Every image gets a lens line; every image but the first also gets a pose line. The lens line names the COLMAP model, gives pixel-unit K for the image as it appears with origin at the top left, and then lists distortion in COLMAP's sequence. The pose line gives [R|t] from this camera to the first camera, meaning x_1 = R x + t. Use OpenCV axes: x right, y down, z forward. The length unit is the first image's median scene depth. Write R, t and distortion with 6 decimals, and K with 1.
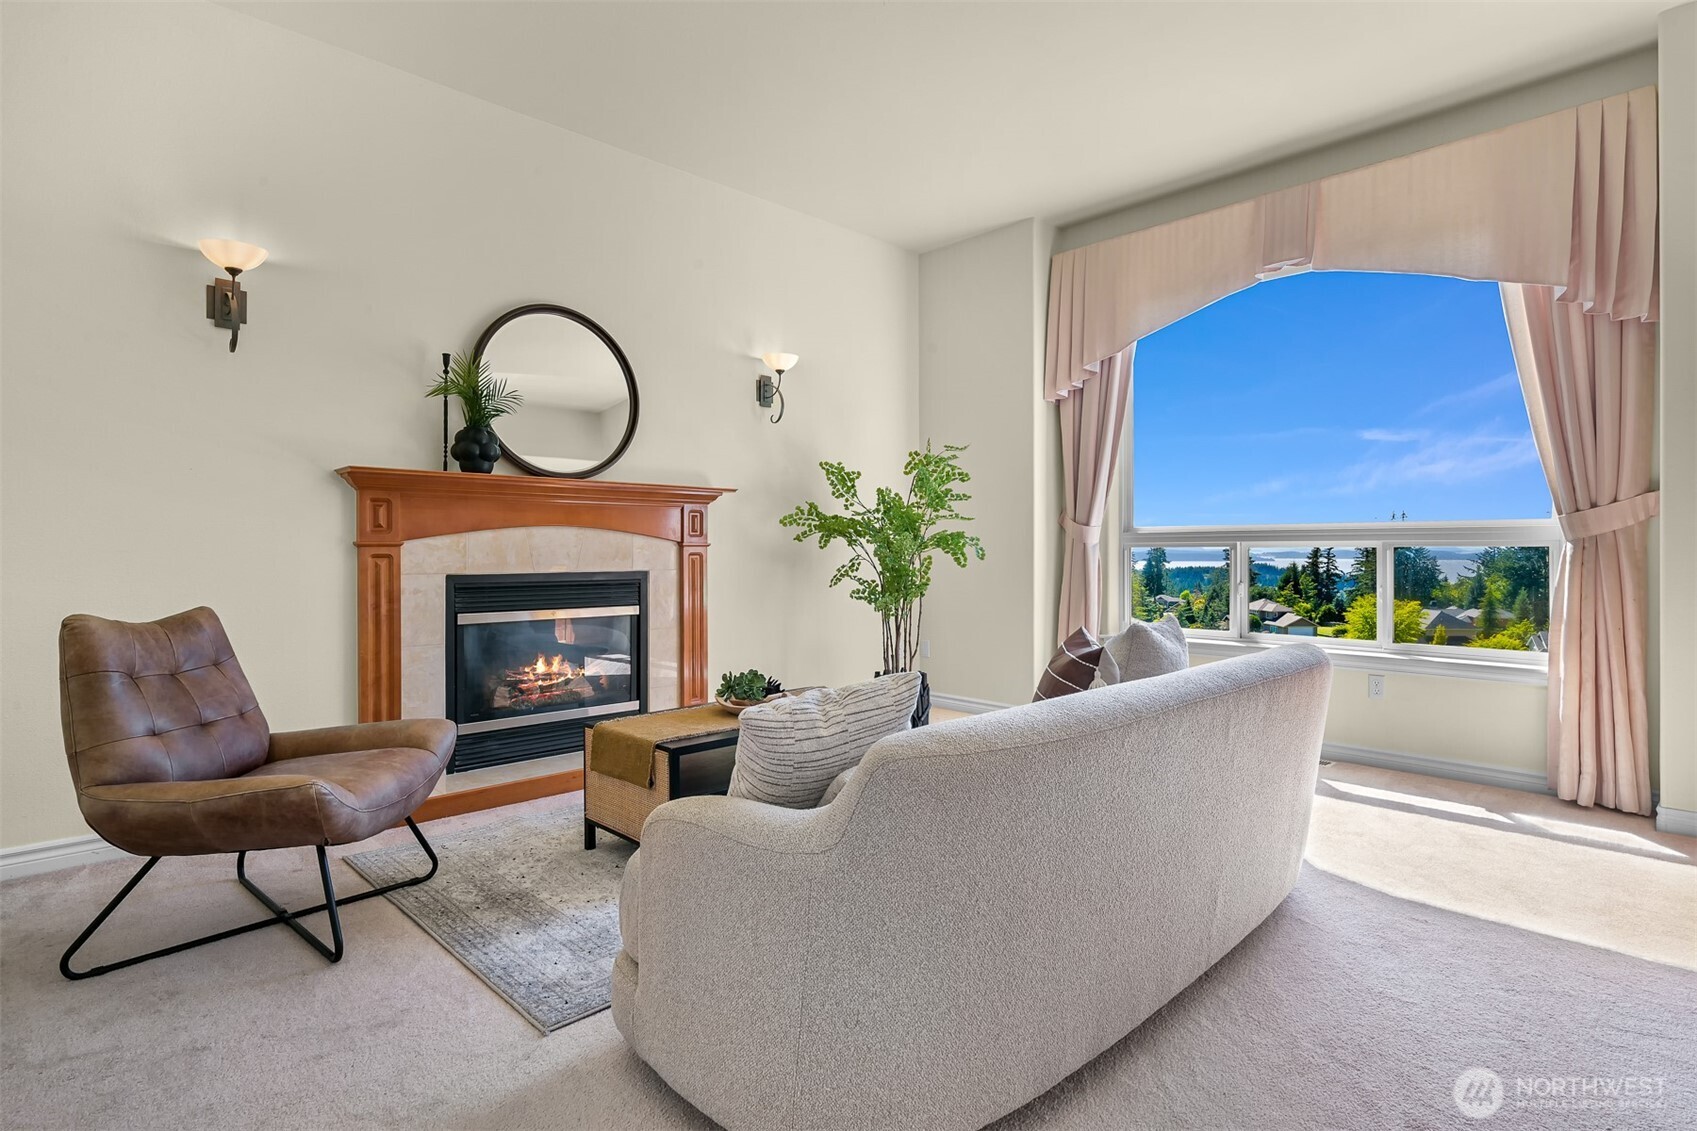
lens RADIAL K [[844.0, 0, 837.9], [0, 844.0, 551.0], [0, 0, 1]] dist [-0.014834, 0.000716]
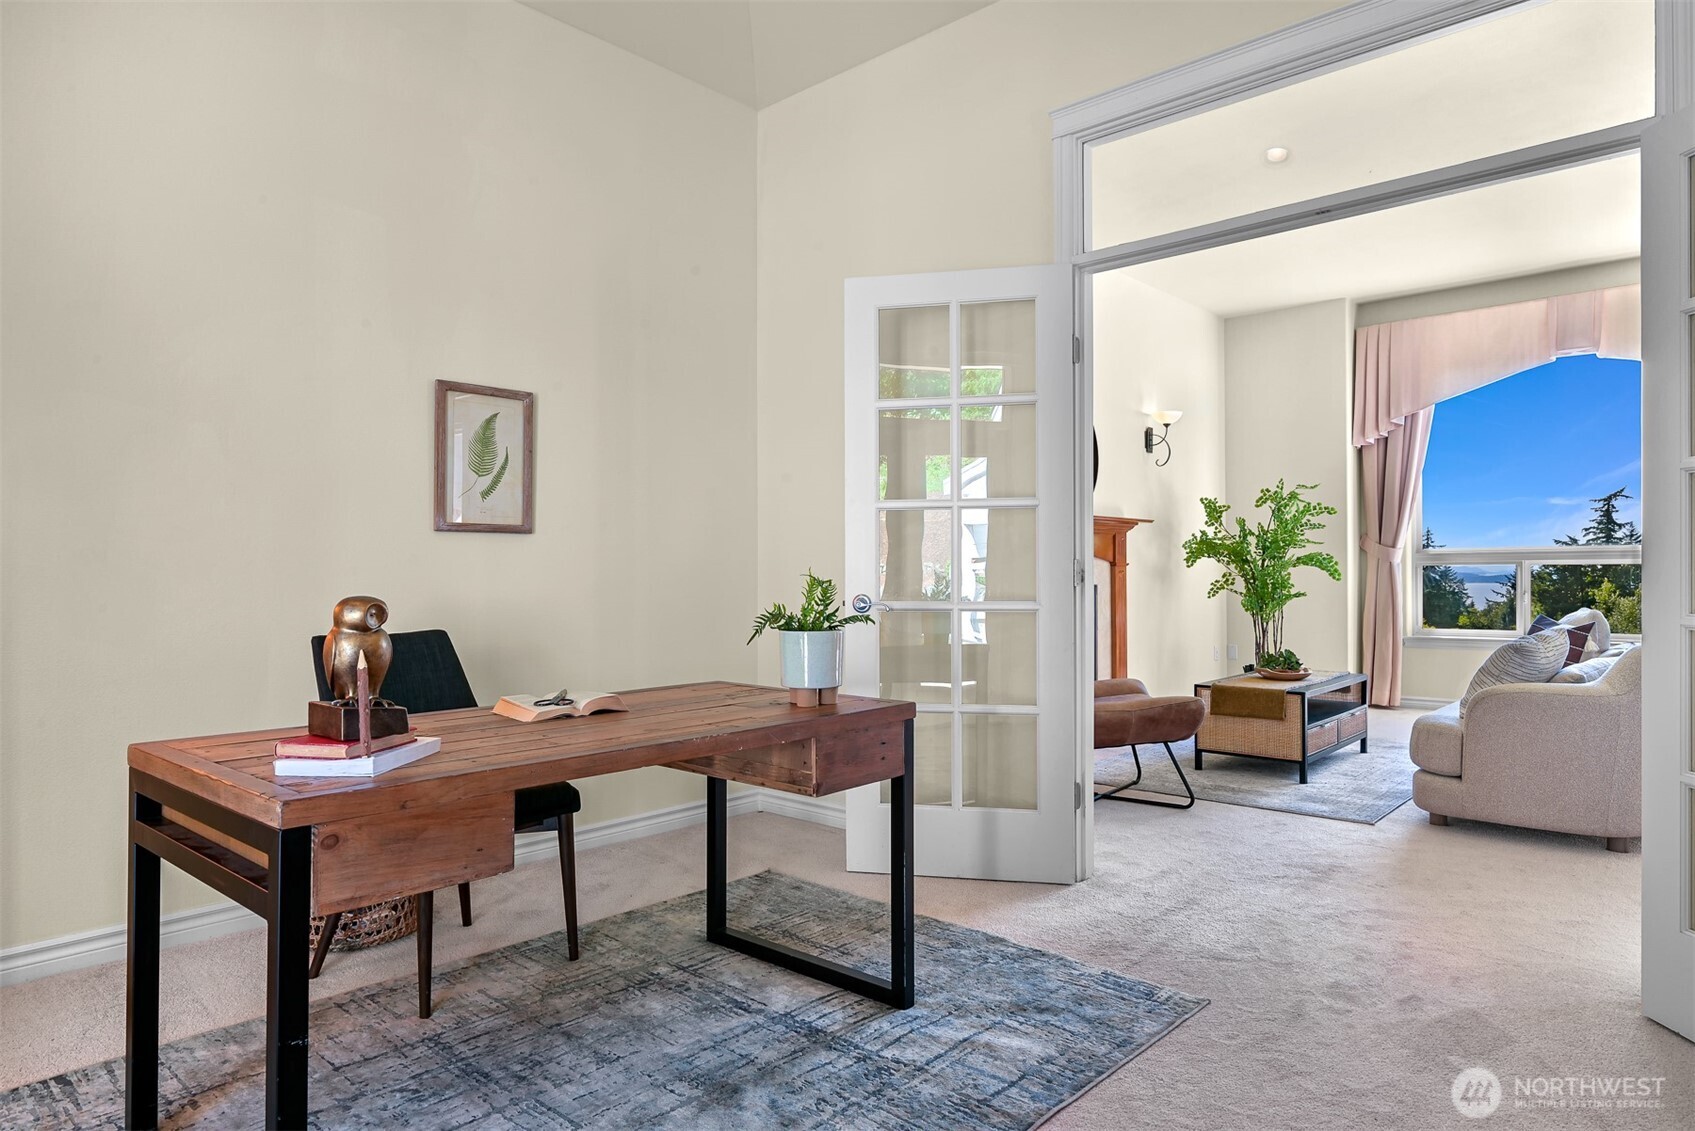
lens RADIAL K [[981.0, 0, 852.6], [0, 981.0, 574.3], [0, 0, 1]] dist [-0.002552, 0.000328]
pose [[0.998092, -0.002847, 0.061687, -0.616414], [0.002860, 0.999996, -0.000122, 0.006761], [-0.061686, 0.000298, 0.998096, -0.413598]]
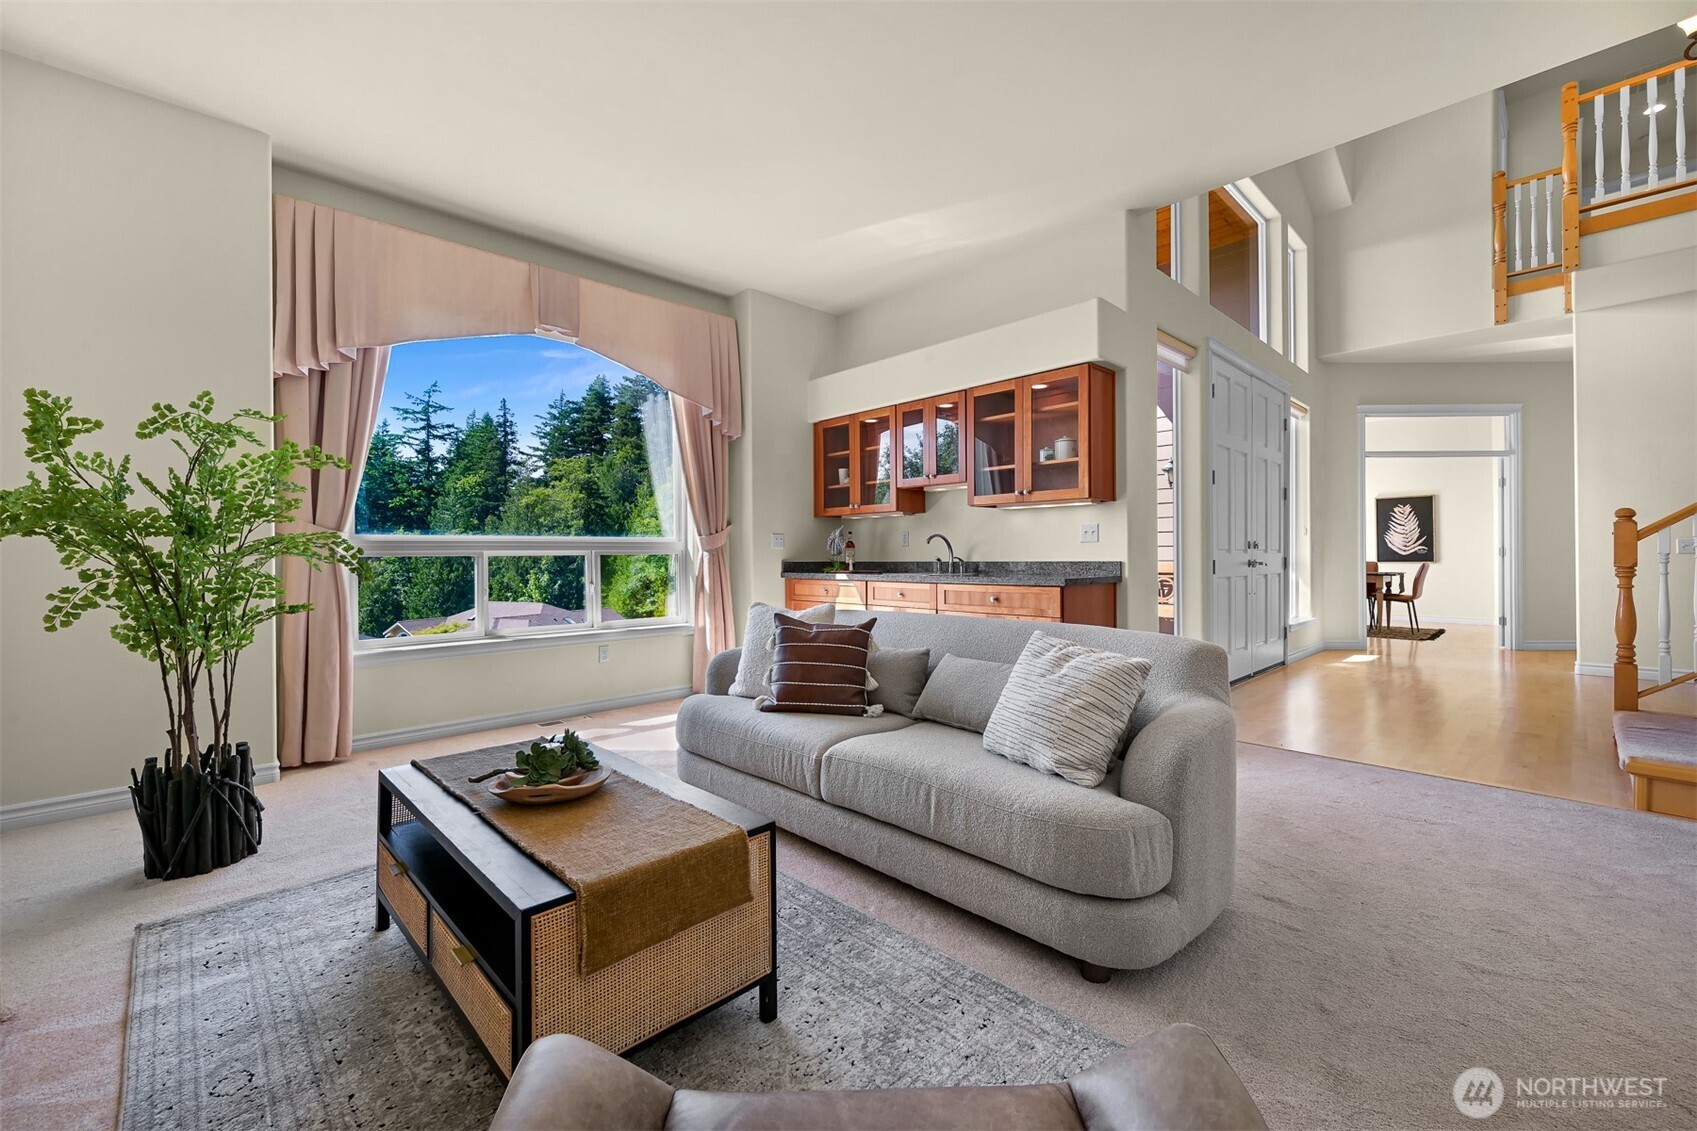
lens RADIAL K [[671.9, 0, 856.0], [0, 671.9, 558.9], [0, 0, 1]] dist [0.000052, 0.000098]
pose [[-0.003165, -0.005269, 0.999981, -0.416560], [0.013588, 0.999894, 0.005311, 0.001342], [-0.999903, 0.013605, -0.003093, 0.491986]]
